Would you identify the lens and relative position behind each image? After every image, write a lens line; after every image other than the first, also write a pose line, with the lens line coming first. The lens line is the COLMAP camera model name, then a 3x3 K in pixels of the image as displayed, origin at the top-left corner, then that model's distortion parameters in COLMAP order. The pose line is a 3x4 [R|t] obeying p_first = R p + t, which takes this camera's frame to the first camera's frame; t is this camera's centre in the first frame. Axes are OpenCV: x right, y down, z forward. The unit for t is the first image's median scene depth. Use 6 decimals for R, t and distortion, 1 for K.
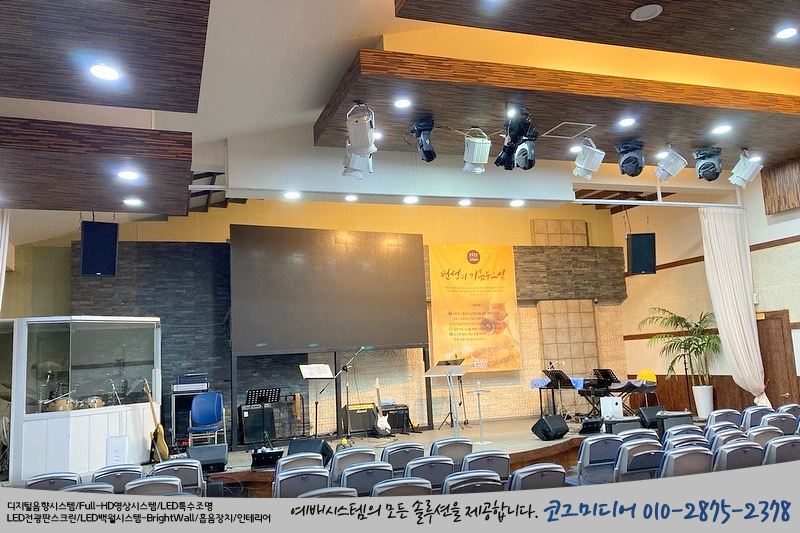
lens RADIAL K [[657.8, 0, 400.0], [0, 657.8, 266.5], [0, 0, 1]] dist [-0.001879, -0.003822]
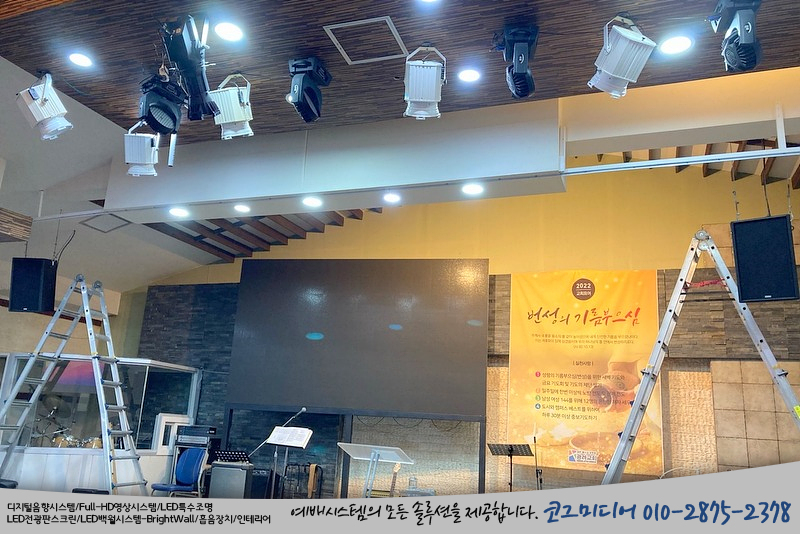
lens RADIAL K [[657.8, 0, 400.0], [0, 657.8, 267.0], [0, 0, 1]] dist [-0.001879, -0.003822]
pose [[0.755412, -0.064483, -0.652069, 0.405397], [-0.001433, 0.994981, -0.100054, 0.029498], [0.655248, 0.076516, 0.751528, 0.391097]]
